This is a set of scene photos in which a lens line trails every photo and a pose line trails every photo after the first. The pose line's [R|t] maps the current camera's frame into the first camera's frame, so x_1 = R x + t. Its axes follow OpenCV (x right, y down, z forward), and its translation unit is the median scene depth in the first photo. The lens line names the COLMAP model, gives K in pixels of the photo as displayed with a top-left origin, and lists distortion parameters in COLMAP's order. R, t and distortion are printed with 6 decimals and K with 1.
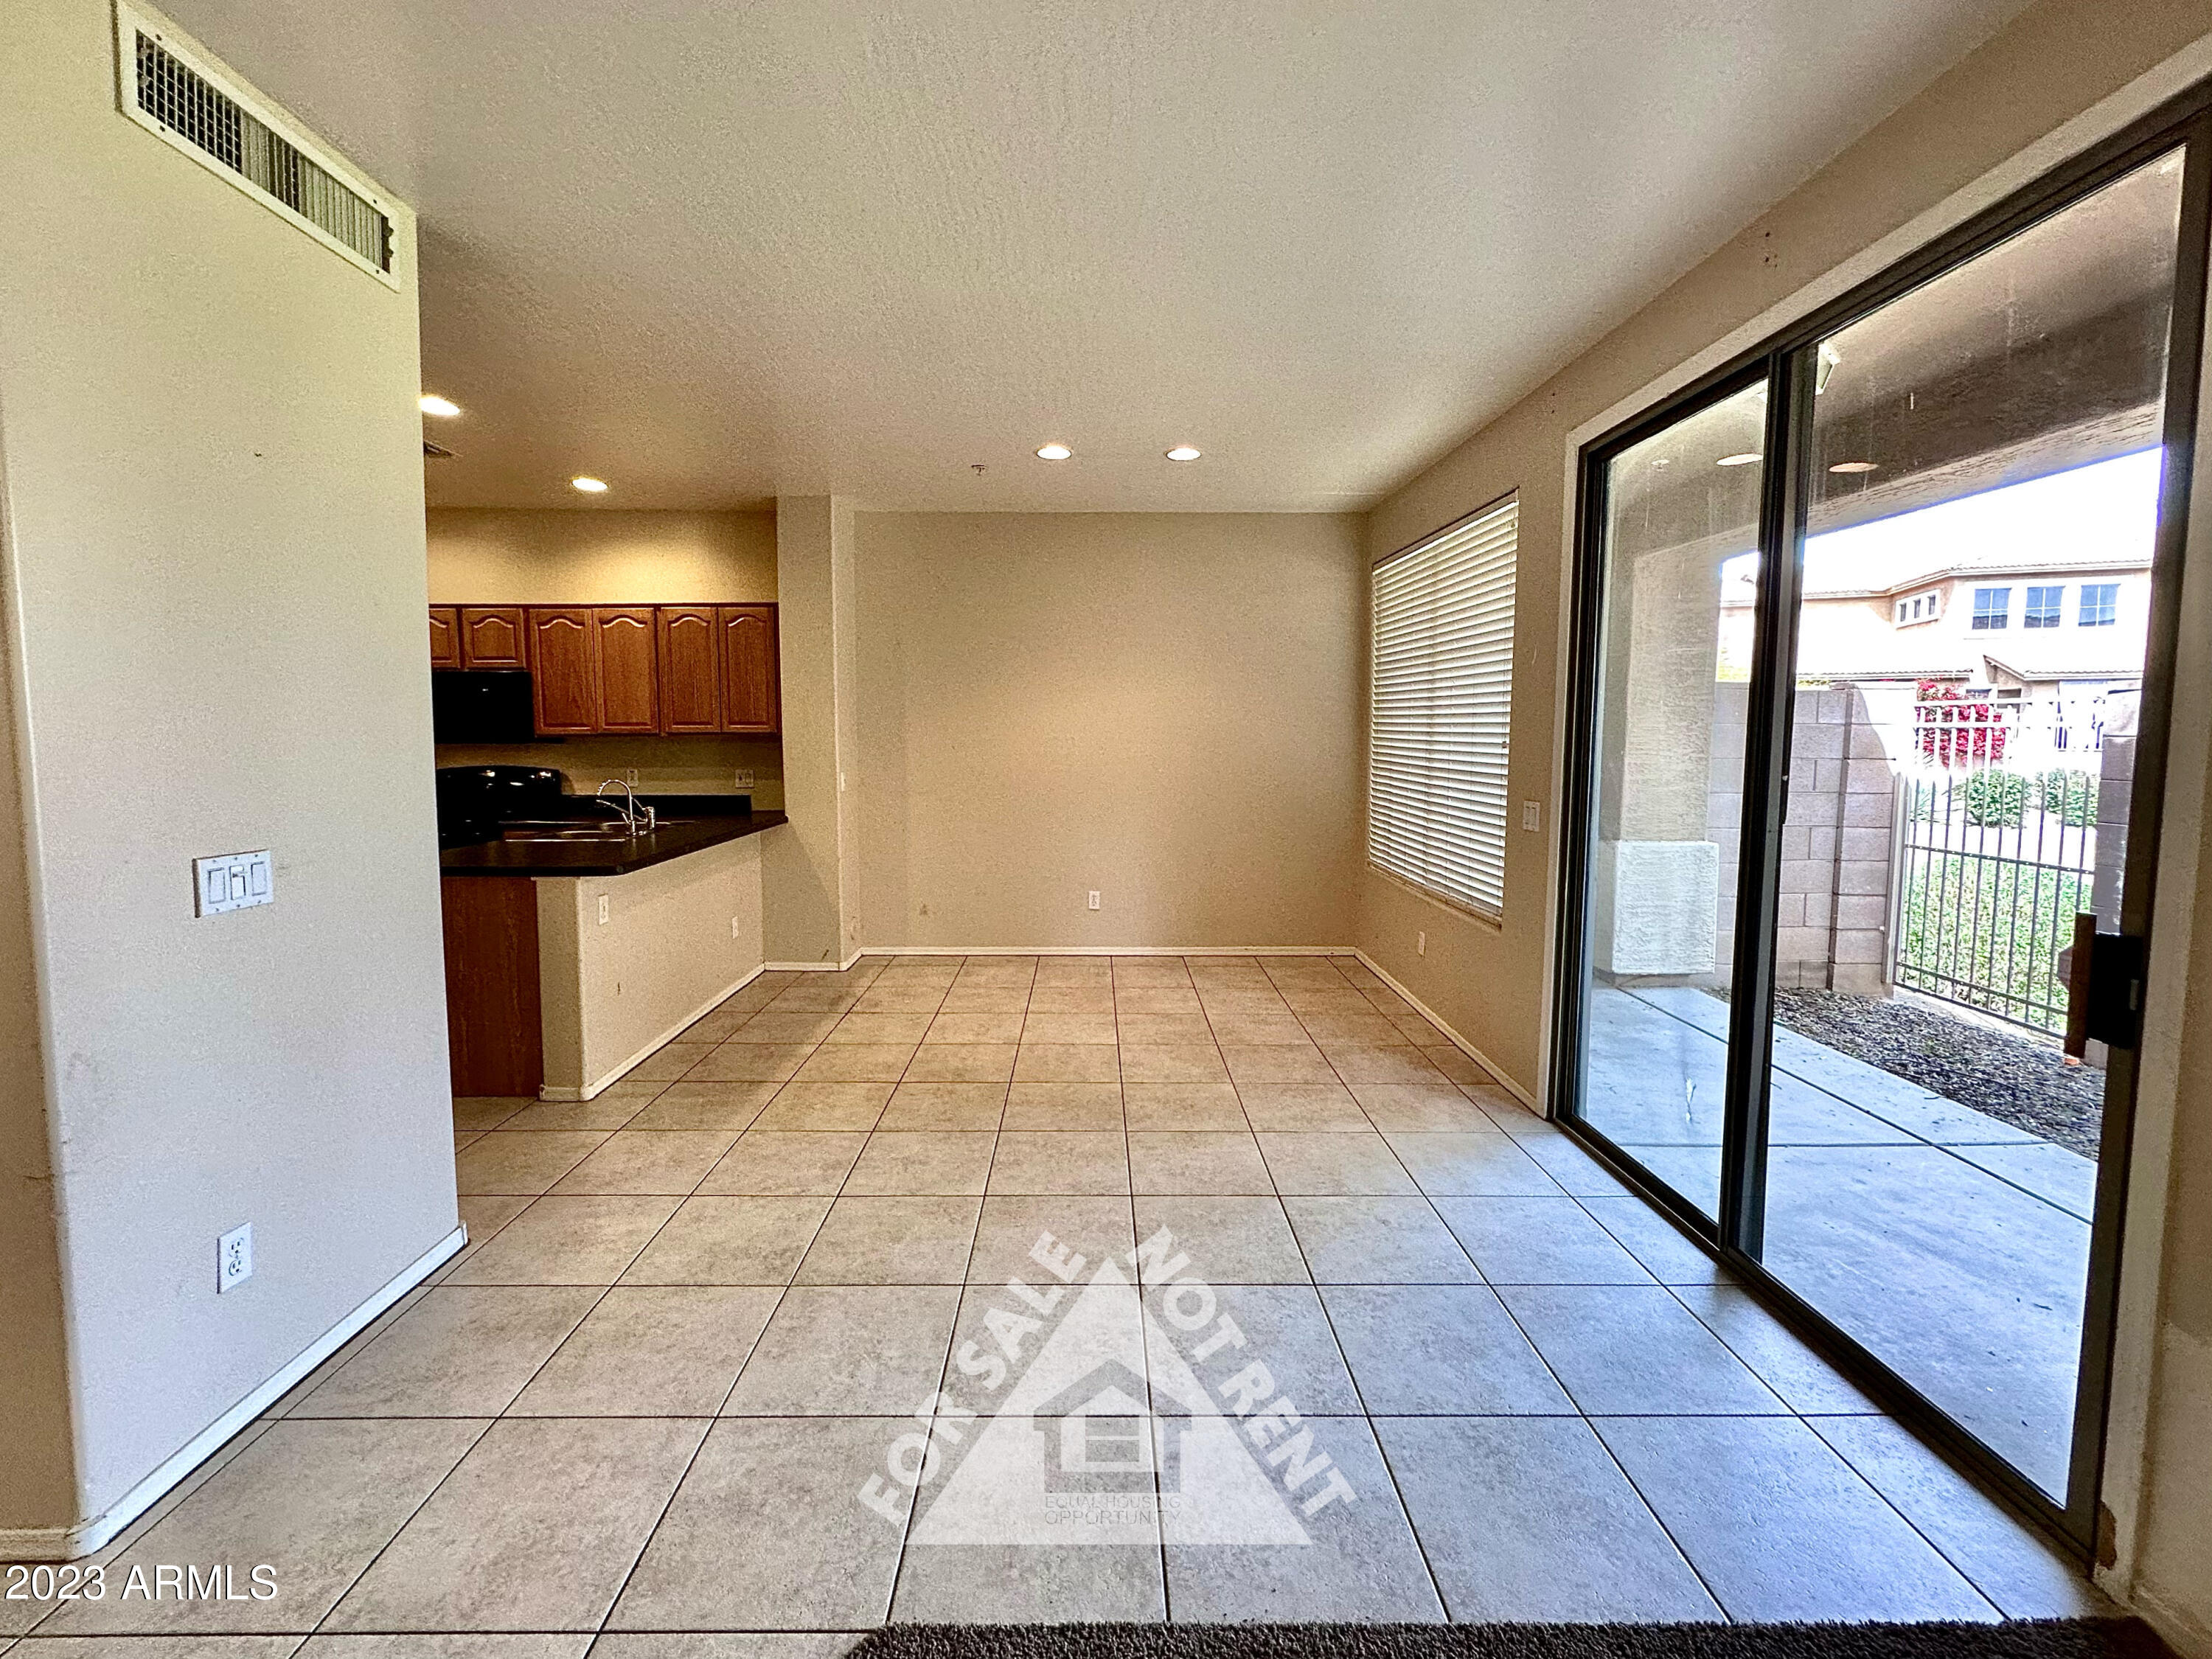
lens RADIAL K [[911.4, 0, 1098.4], [0, 911.4, 795.1], [0, 0, 1]] dist [-0.000504, 0.003360]
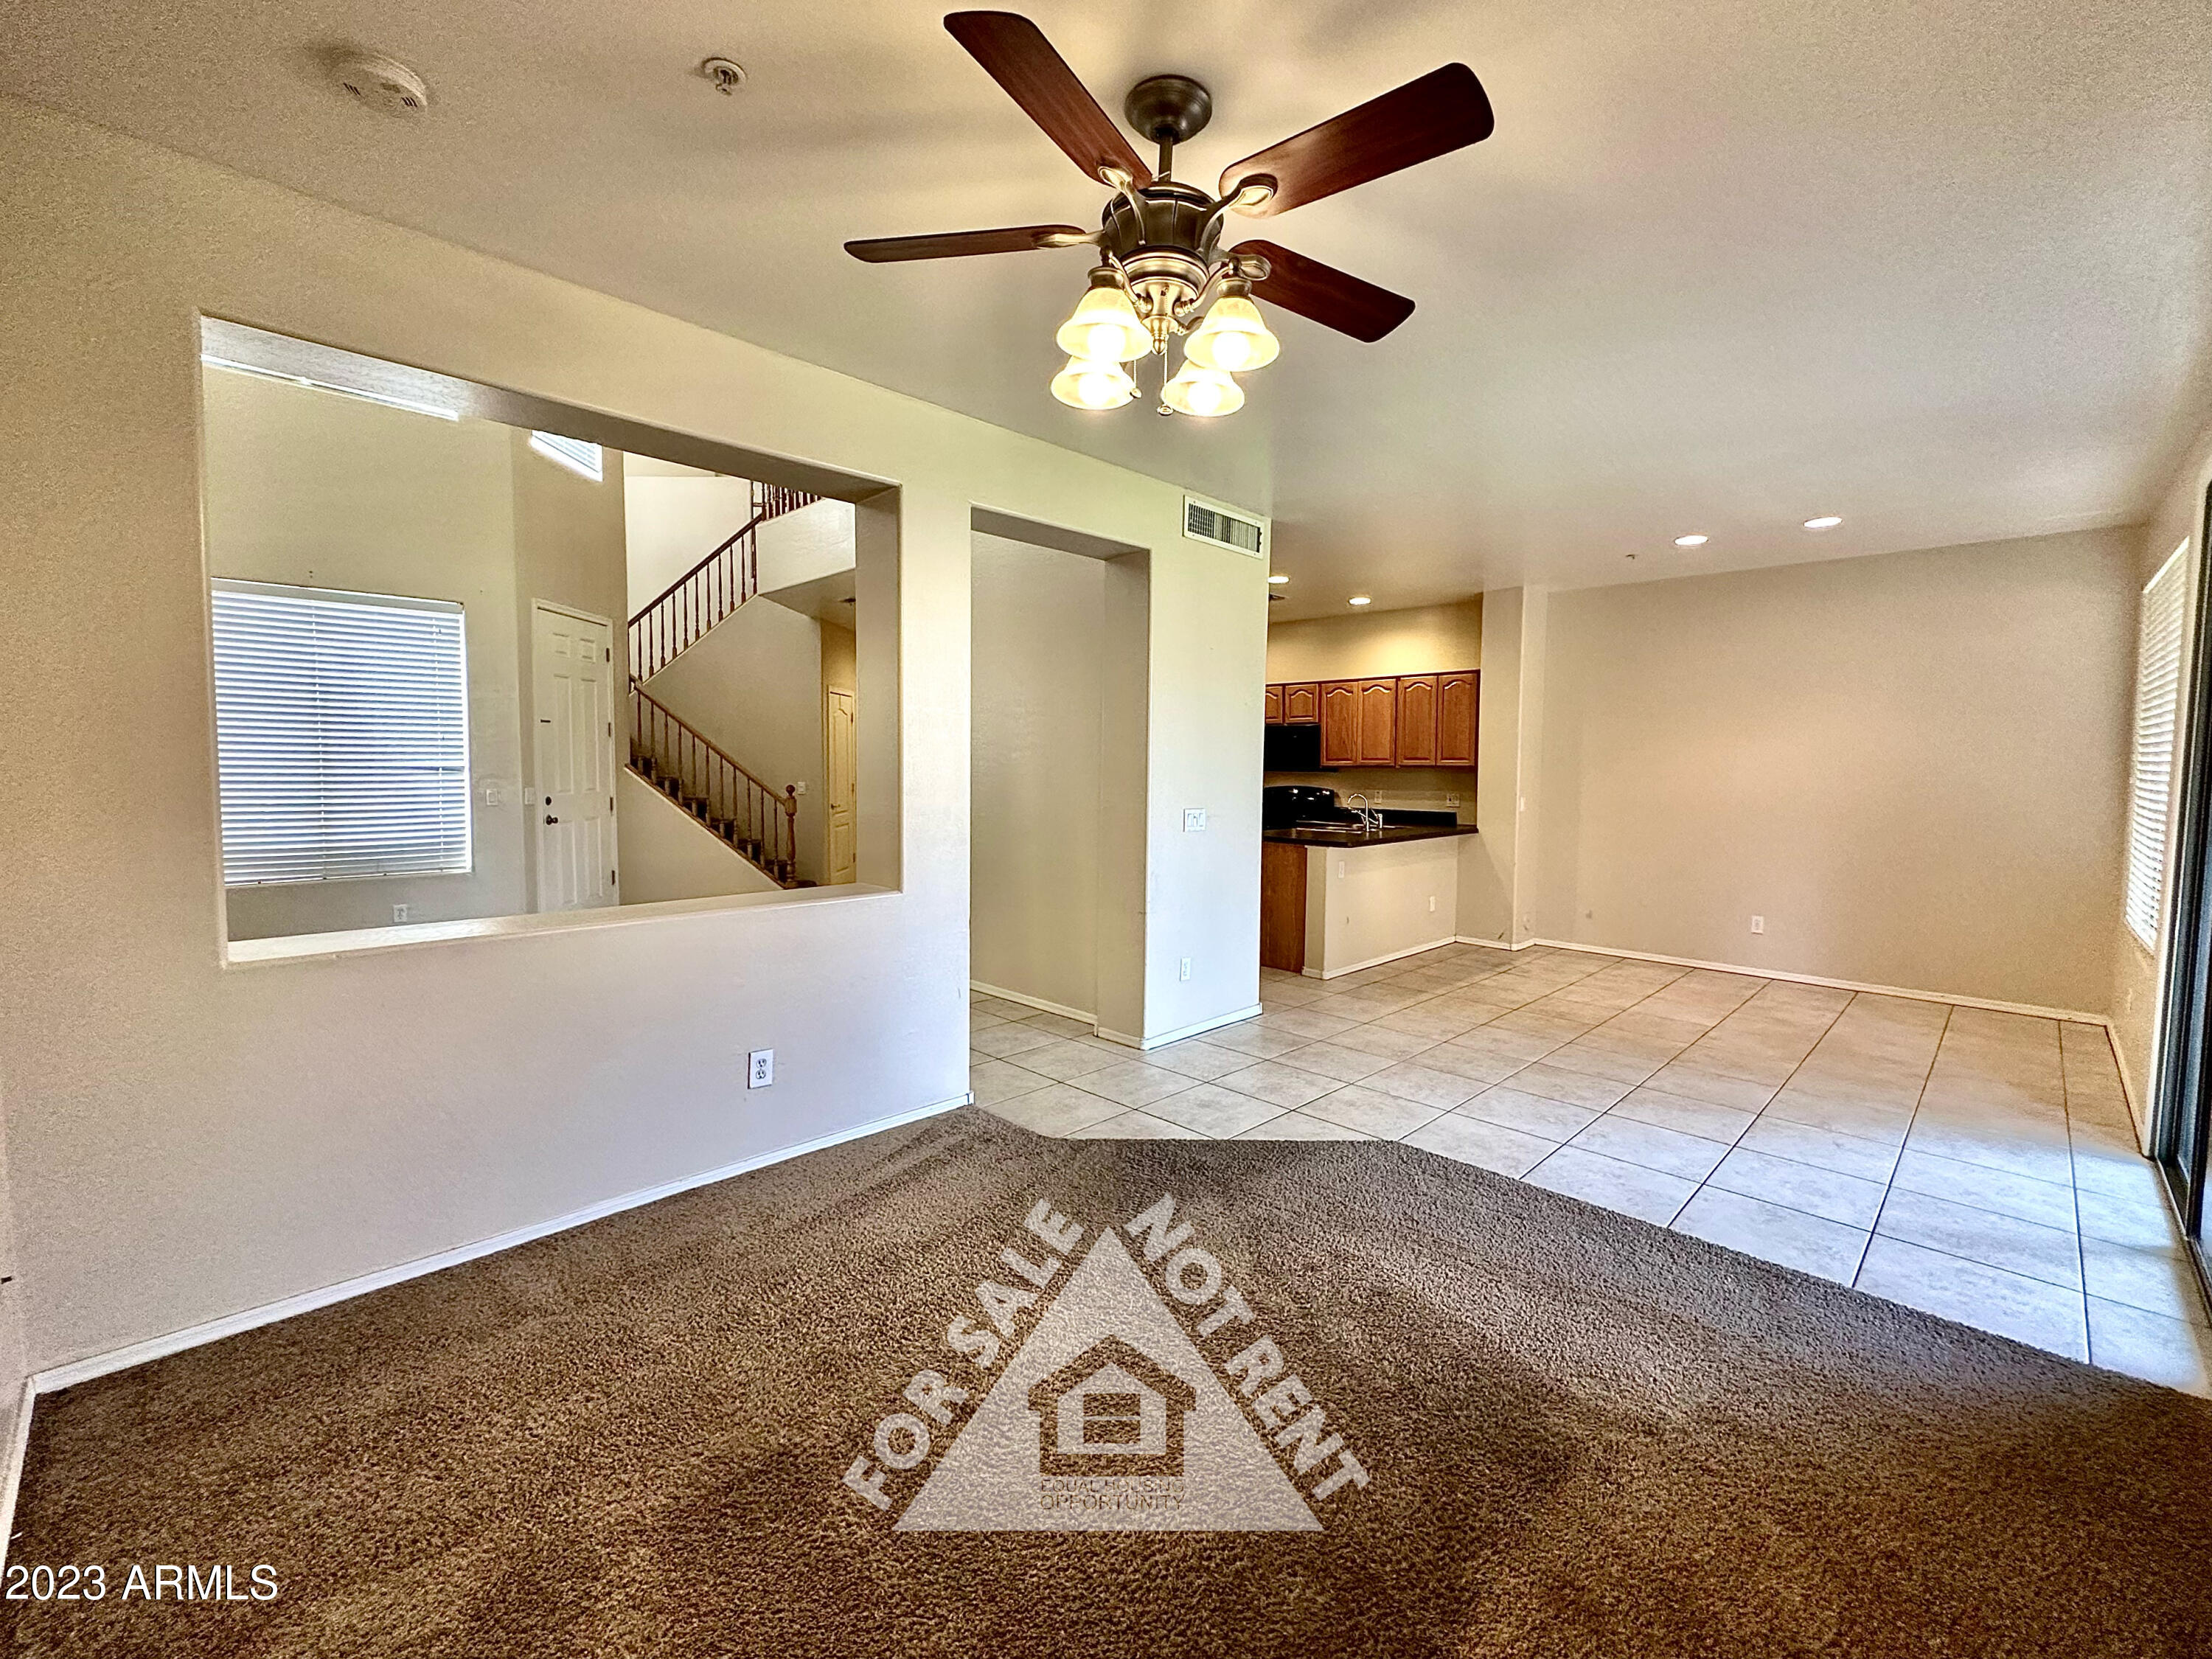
lens RADIAL K [[911.4, 0, 1098.4], [0, 911.4, 795.1], [0, 0, 1]] dist [-0.000504, 0.003360]
pose [[0.686151, 0.033734, -0.726676, 0.262642], [-0.061487, 0.998039, -0.011726, 0.025590], [0.724856, 0.052727, 0.686880, -0.347390]]
